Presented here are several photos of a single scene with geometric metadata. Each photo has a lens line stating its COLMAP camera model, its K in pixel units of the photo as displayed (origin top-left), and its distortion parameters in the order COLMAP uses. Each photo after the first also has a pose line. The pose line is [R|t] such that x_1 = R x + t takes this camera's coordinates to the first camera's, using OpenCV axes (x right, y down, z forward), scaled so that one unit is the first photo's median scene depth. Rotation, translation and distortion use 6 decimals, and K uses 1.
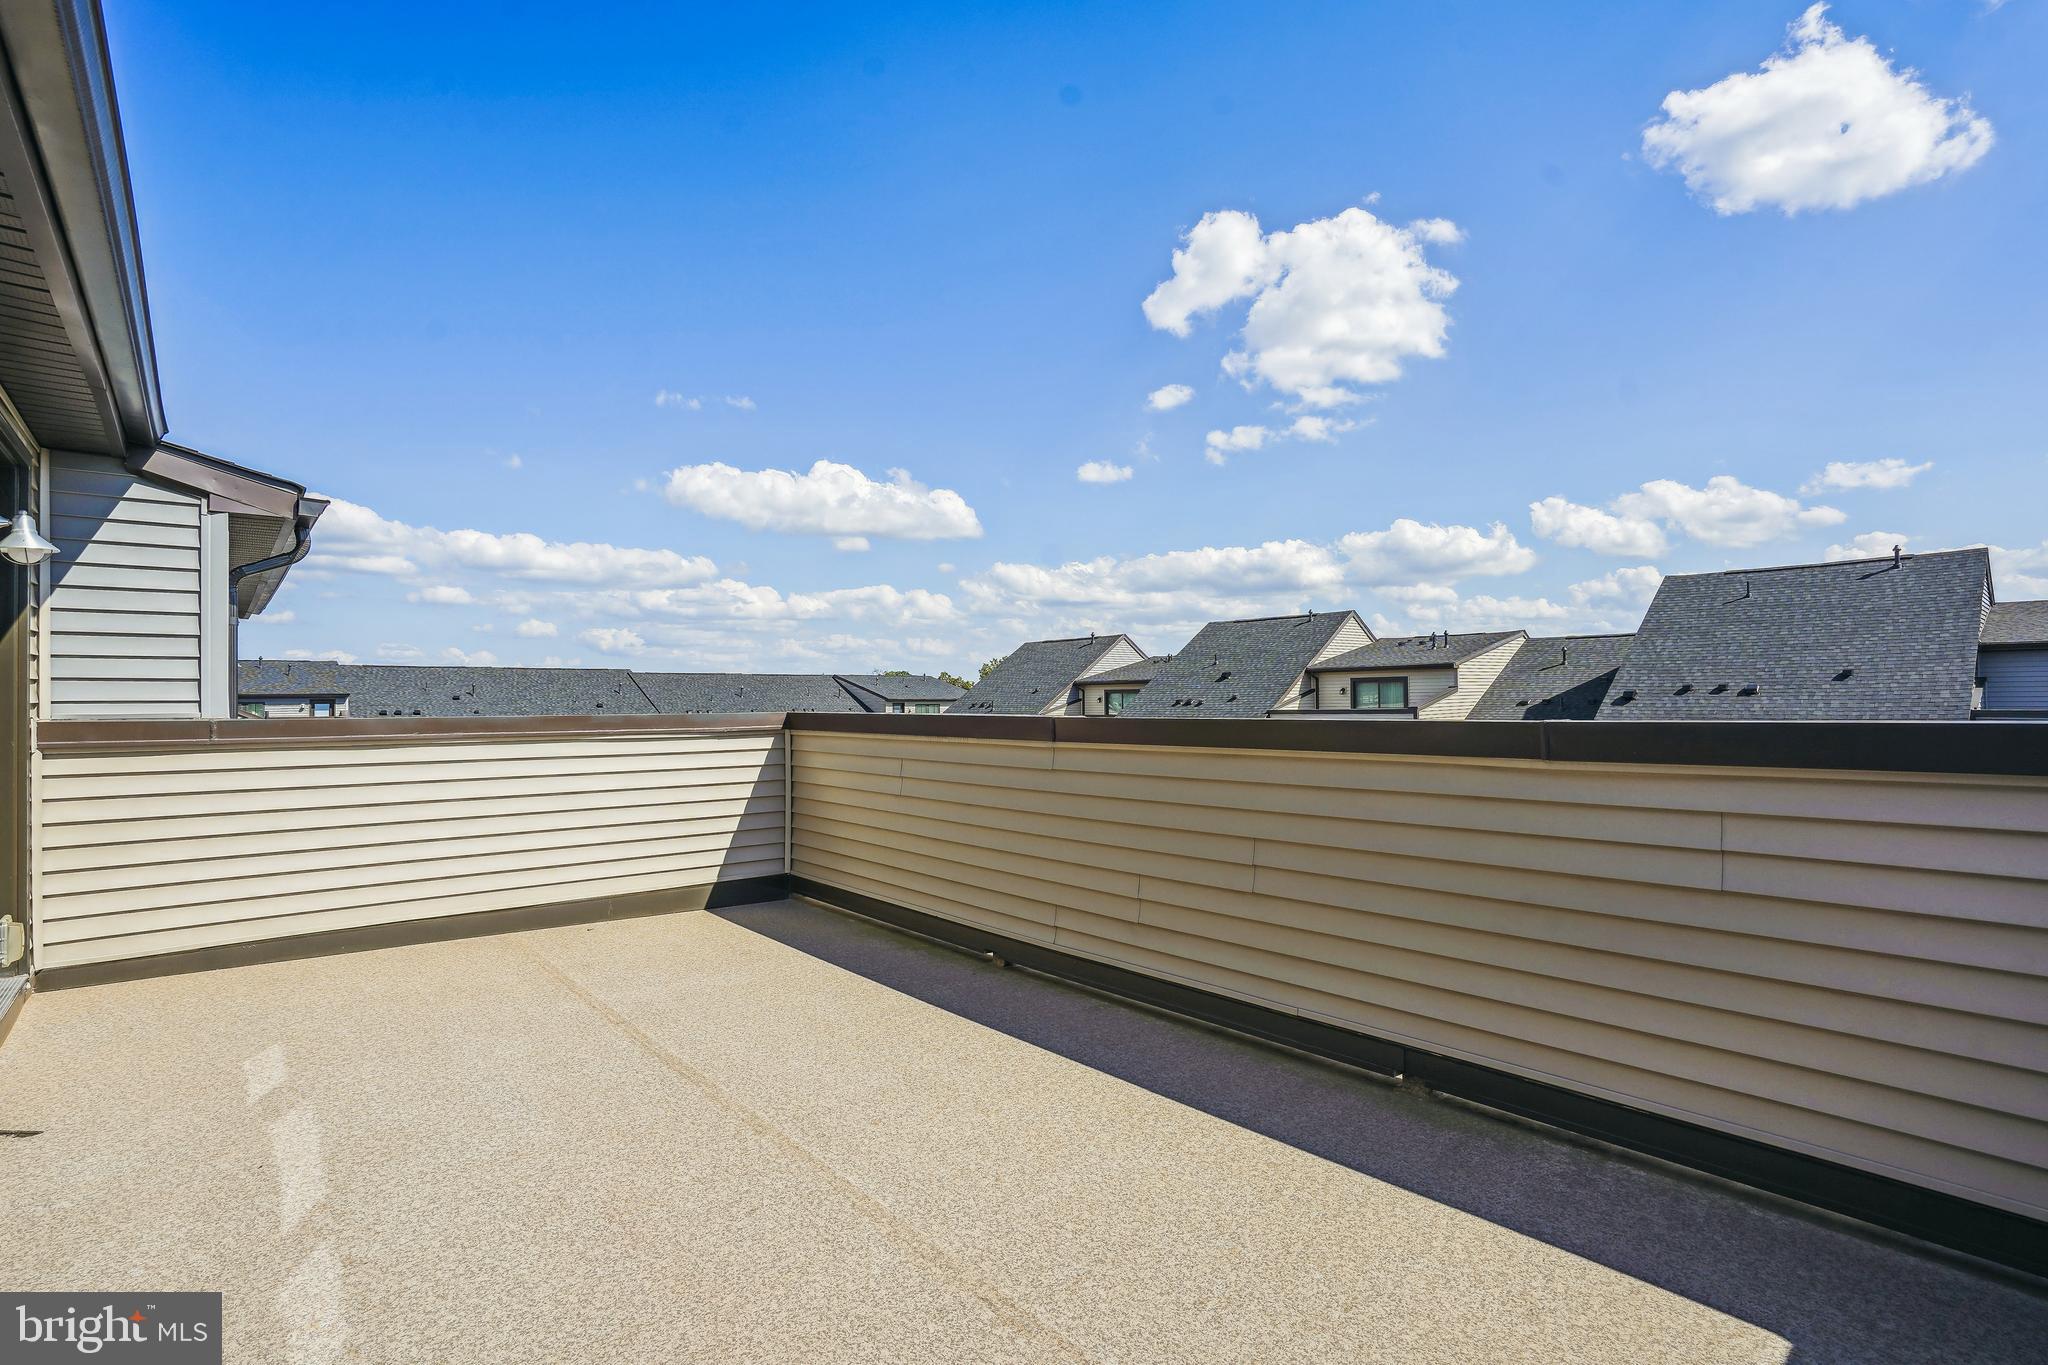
lens RADIAL K [[942.3, 0, 1021.2], [0, 942.3, 684.7], [0, 0, 1]] dist [-0.023324, 0.002200]
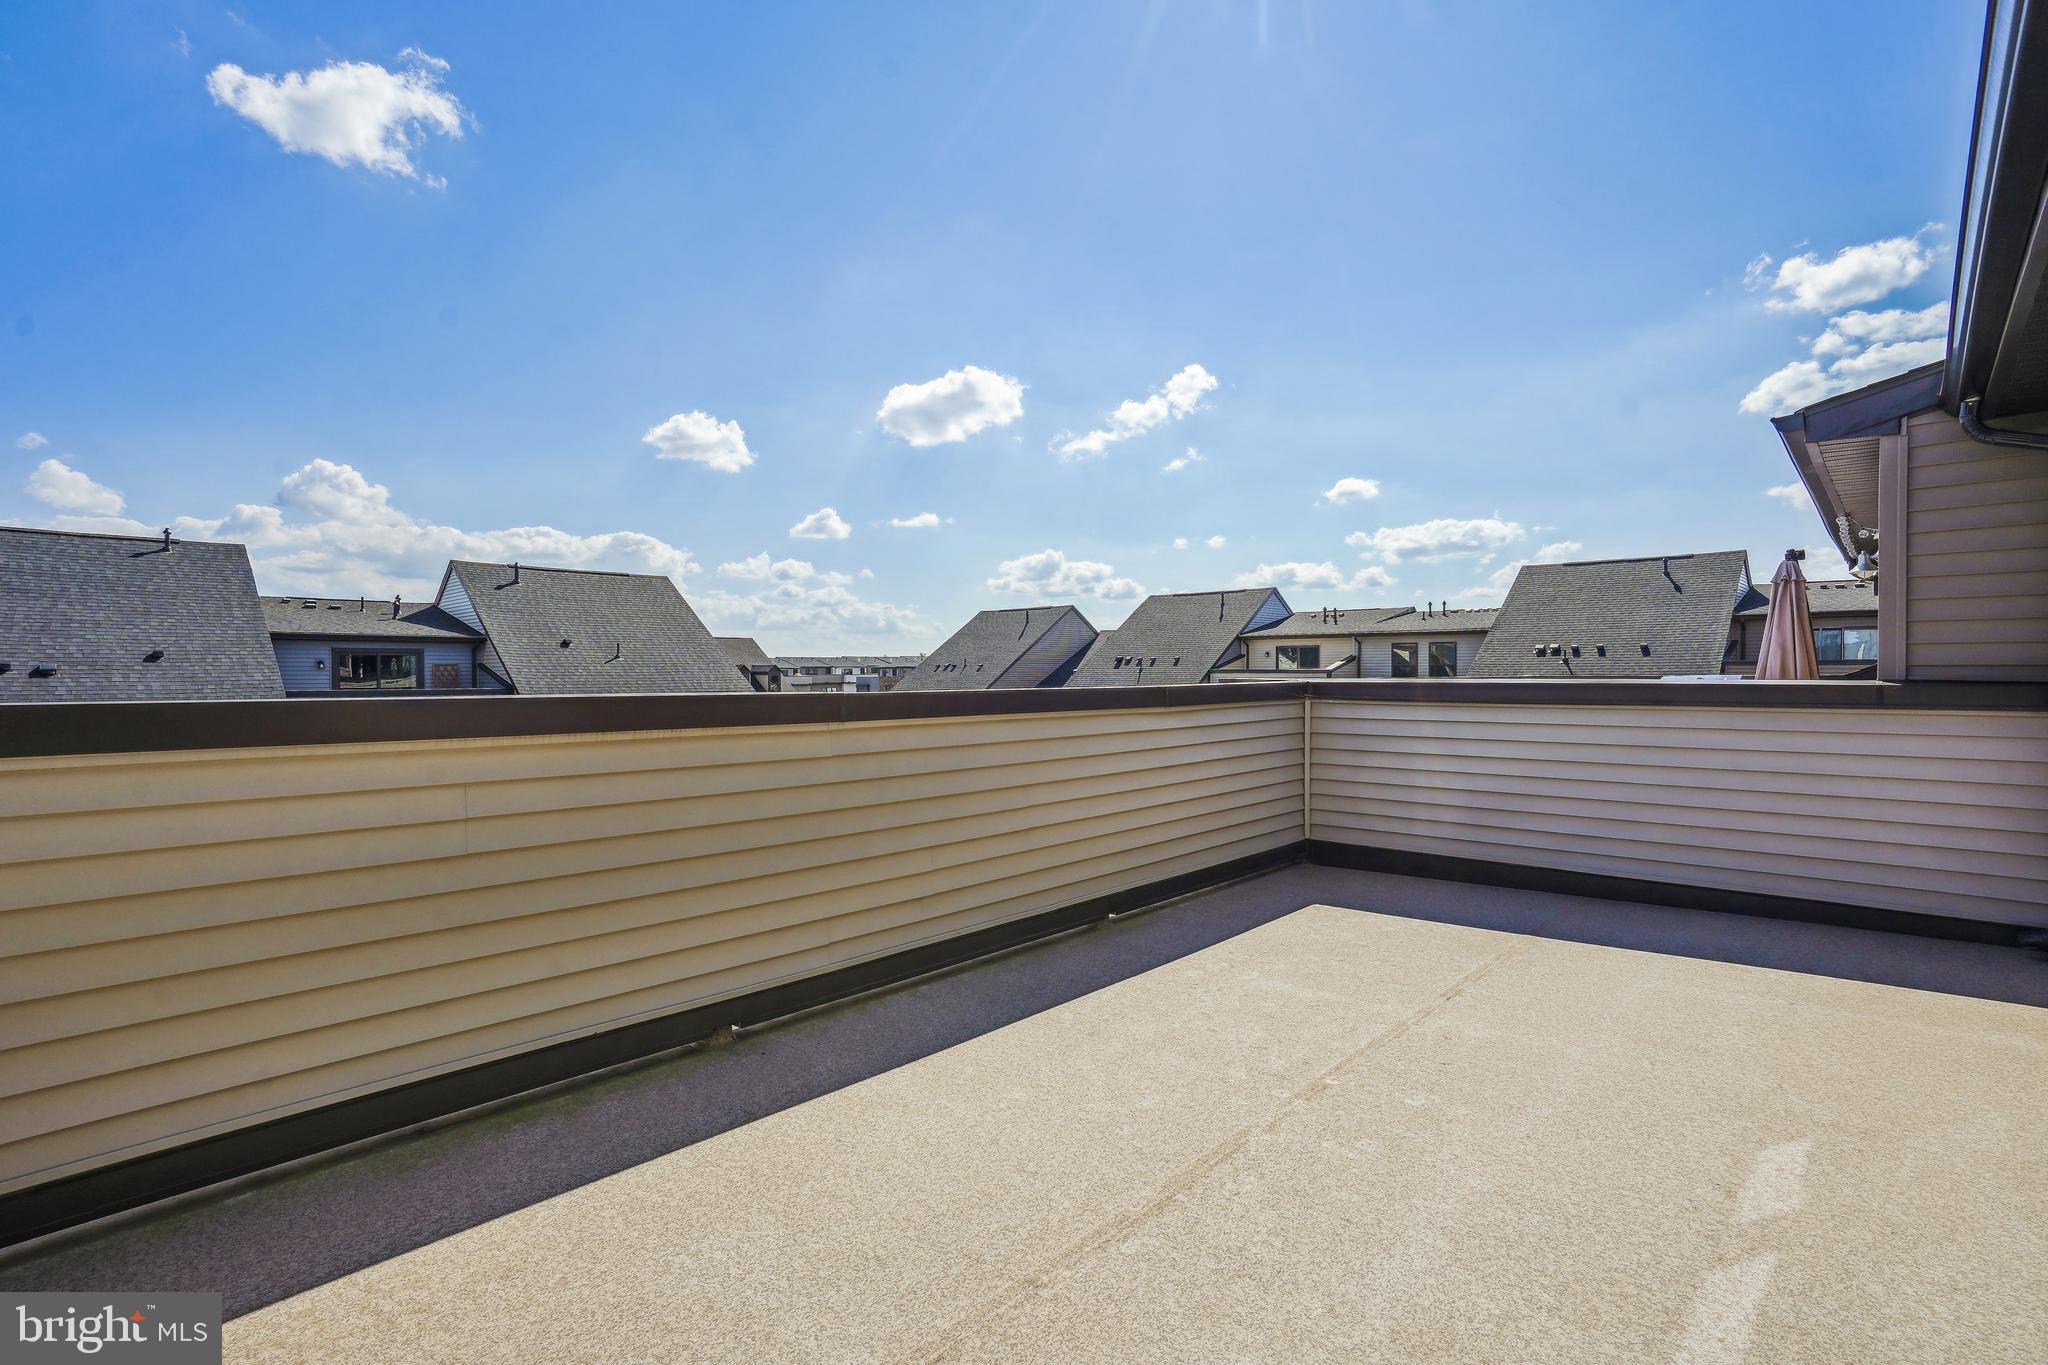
lens RADIAL K [[942.3, 0, 1019.3], [0, 942.3, 689.3], [0, 0, 1]] dist [-0.023324, 0.002200]
pose [[-0.091218, -0.005603, 0.995815, -0.826134], [-0.017655, 0.999836, 0.004008, 0.024307], [-0.995674, -0.017216, -0.091302, 0.928290]]
